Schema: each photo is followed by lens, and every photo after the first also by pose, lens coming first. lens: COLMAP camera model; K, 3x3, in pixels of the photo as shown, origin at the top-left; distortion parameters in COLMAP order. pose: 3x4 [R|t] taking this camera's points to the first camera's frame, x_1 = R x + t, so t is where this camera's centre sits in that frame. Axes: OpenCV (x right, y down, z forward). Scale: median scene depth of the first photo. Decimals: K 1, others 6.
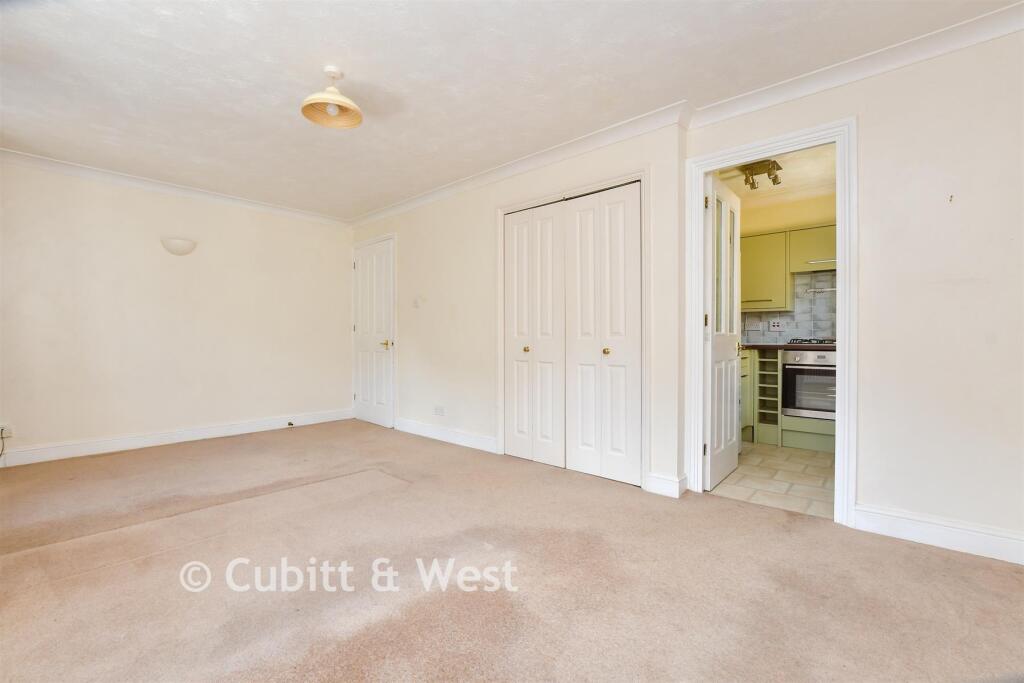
lens RADIAL K [[444.7, 0, 520.8], [0, 444.7, 346.8], [0, 0, 1]] dist [-0.009900, -0.000148]
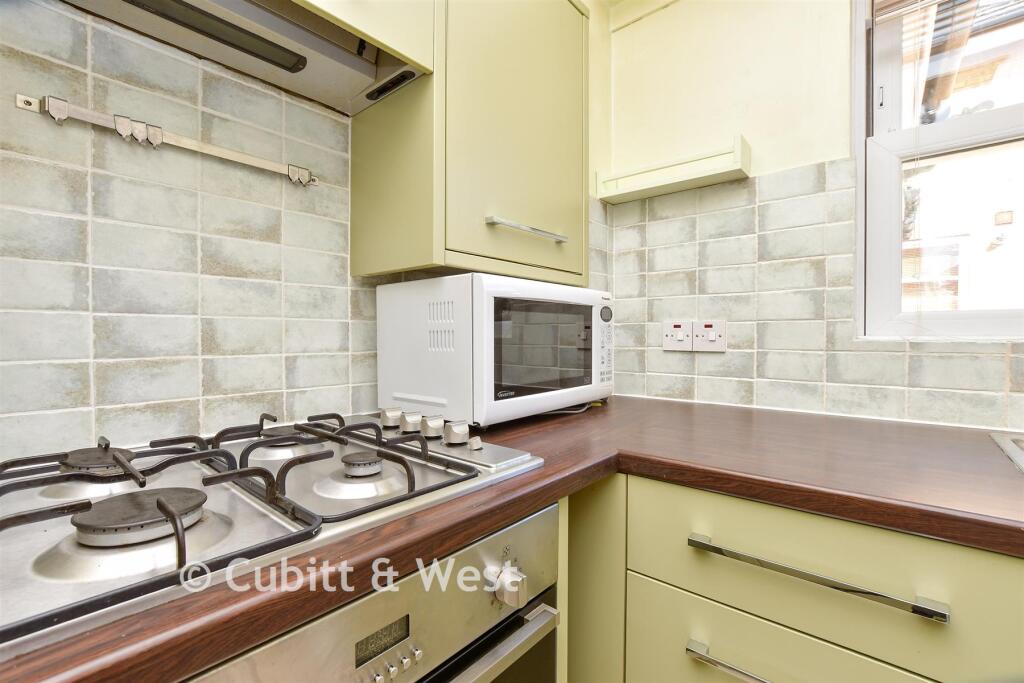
lens RADIAL K [[444.7, 0, 514.8], [0, 444.7, 341.2], [0, 0, 1]] dist [-0.009900, -0.000148]
pose [[-0.009811, -0.024329, 0.999656, 0.520549], [0.011510, 0.999635, 0.024441, -0.051179], [-0.999886, 0.011746, -0.009527, 0.888751]]
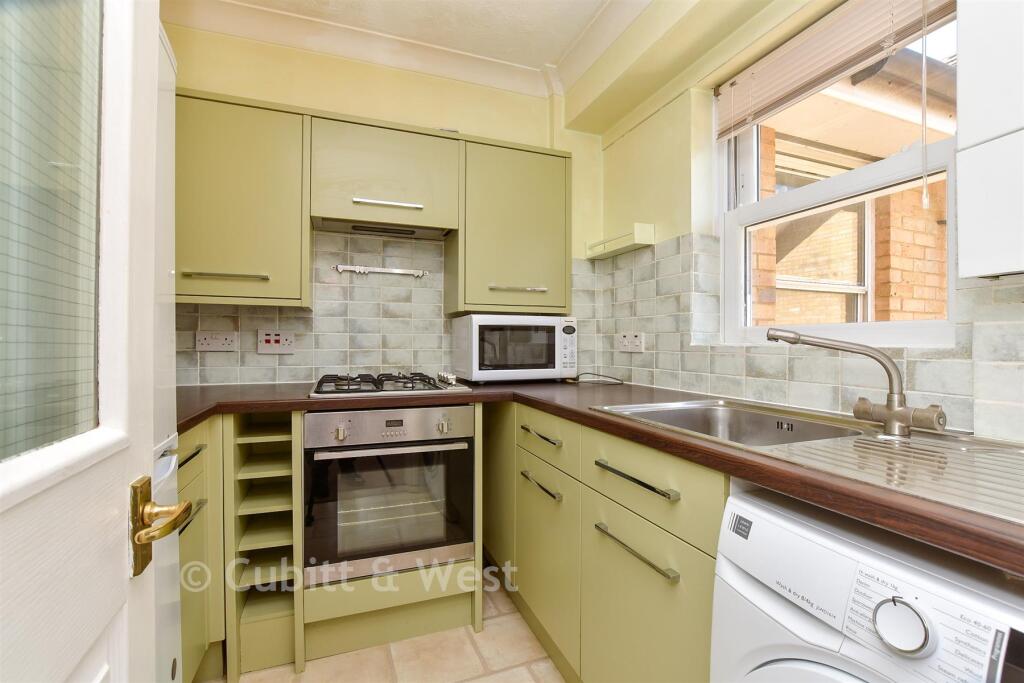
lens RADIAL K [[444.7, 0, 518.8], [0, 444.7, 344.4], [0, 0, 1]] dist [-0.009900, -0.000148]
pose [[0.459021, -0.011937, 0.888345, 0.328673], [0.012010, 0.999902, 0.007230, -0.048804], [-0.888344, 0.007350, 0.459119, 0.641902]]
